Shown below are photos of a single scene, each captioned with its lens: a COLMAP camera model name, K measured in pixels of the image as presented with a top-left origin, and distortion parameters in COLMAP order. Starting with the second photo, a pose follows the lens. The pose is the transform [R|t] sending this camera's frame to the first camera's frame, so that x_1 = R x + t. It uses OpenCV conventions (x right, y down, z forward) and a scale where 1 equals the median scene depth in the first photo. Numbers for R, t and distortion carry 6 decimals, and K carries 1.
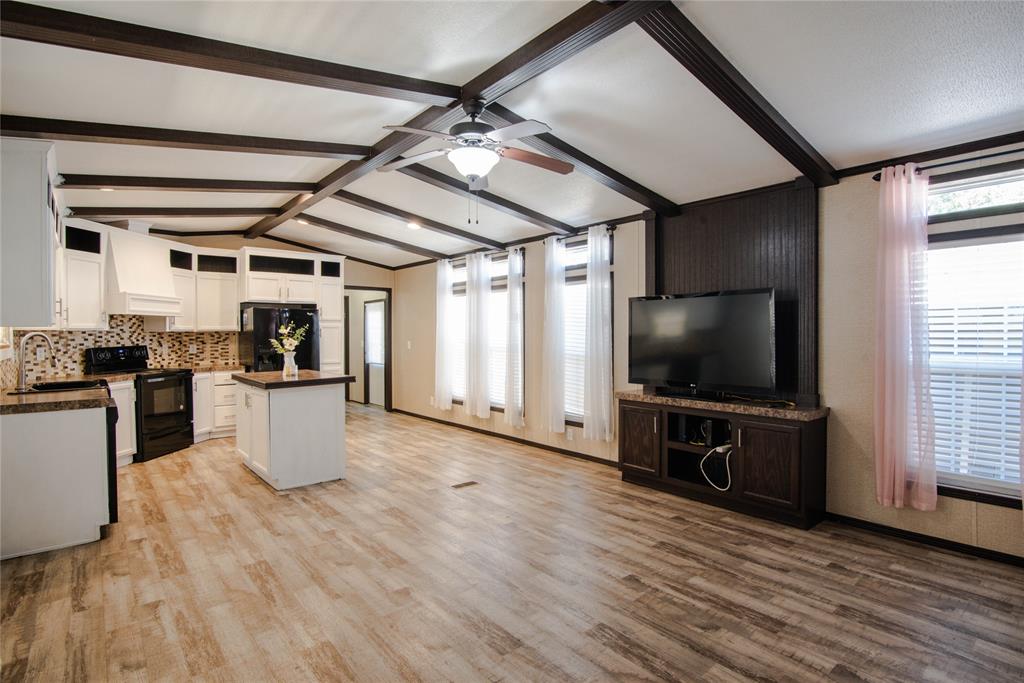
lens RADIAL K [[503.8, 0, 511.4], [0, 503.8, 337.2], [0, 0, 1]] dist [-0.021110, -0.000406]
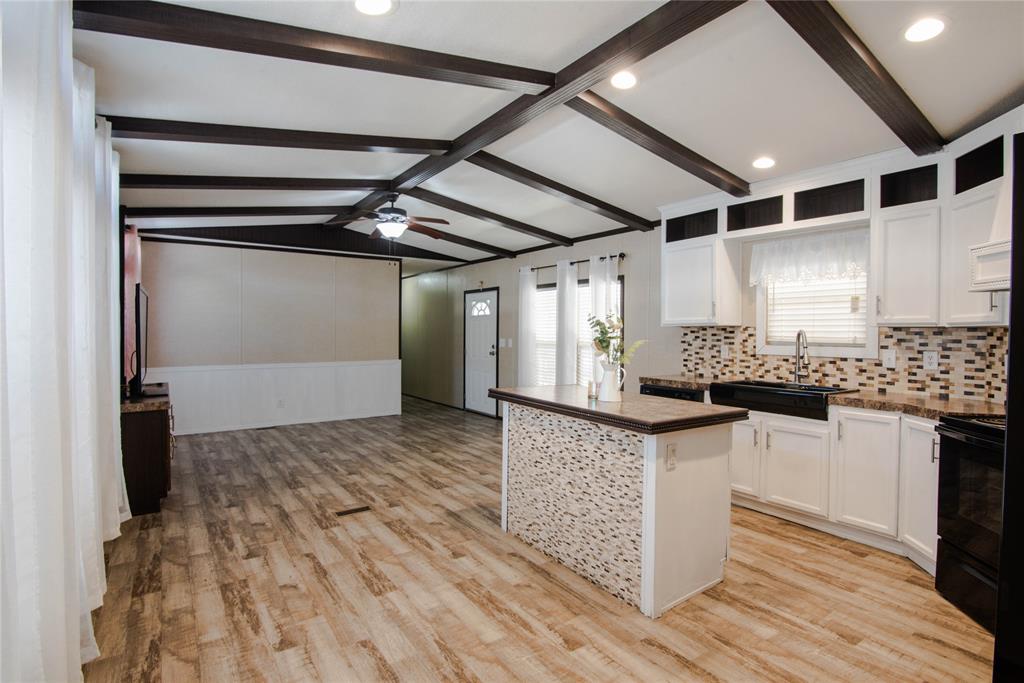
lens RADIAL K [[503.8, 0, 511.4], [0, 503.8, 337.2], [0, 0, 1]] dist [-0.021110, -0.000406]
pose [[-0.995615, -0.003985, 0.093462, -0.365801], [-0.002132, 0.999799, 0.019921, -0.010434], [-0.093523, 0.019635, -0.995424, 1.531486]]
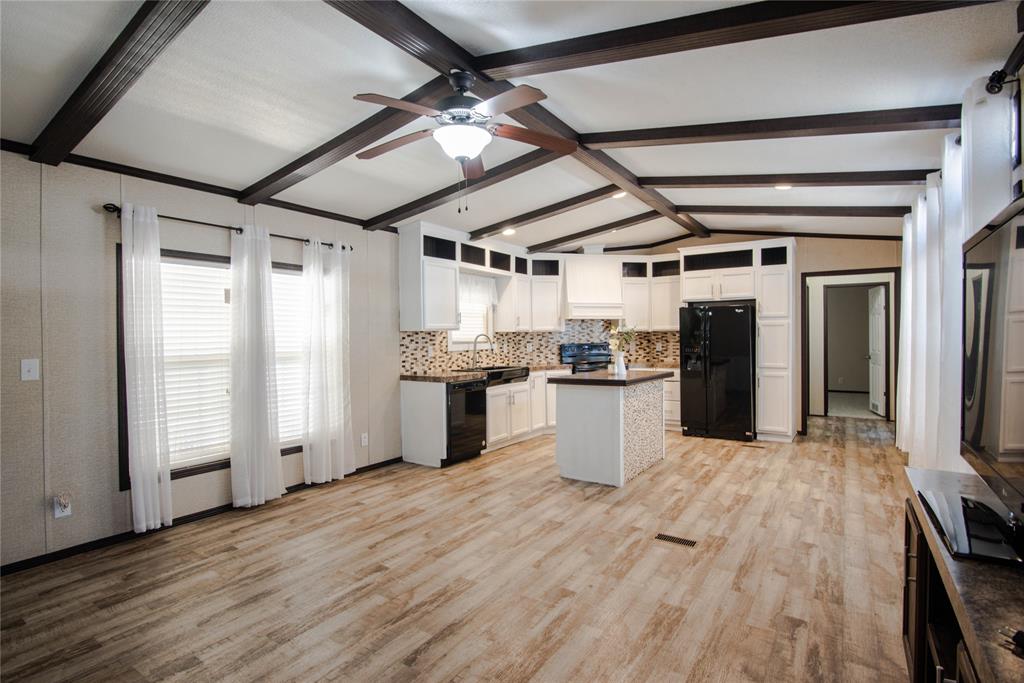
lens RADIAL K [[503.8, 0, 511.4], [0, 503.8, 337.2], [0, 0, 1]] dist [-0.021110, -0.000406]
pose [[0.276270, 0.005961, -0.961062, 0.461952], [-0.000236, 0.999981, 0.006135, -0.006119], [0.961080, -0.001468, 0.276266, 0.483841]]
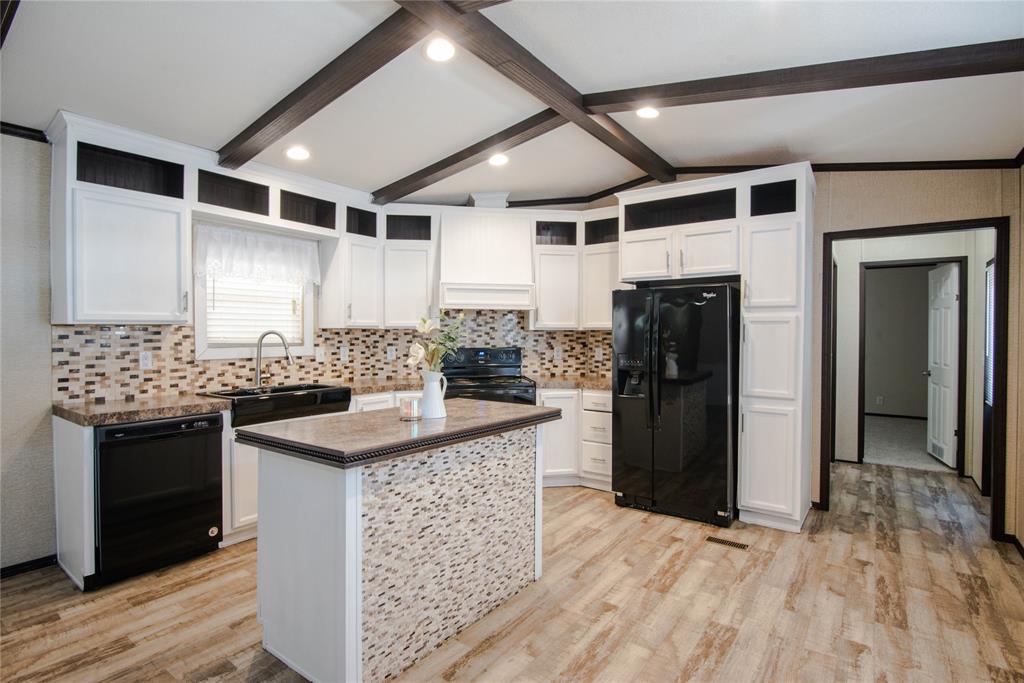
lens RADIAL K [[503.8, 0, 511.4], [0, 503.8, 337.2], [0, 0, 1]] dist [-0.021110, -0.000406]
pose [[0.235073, 0.013242, -0.971888, 0.058304], [-0.012320, 0.999867, 0.010644, -0.009633], [0.971900, 0.009472, 0.235205, 0.918167]]
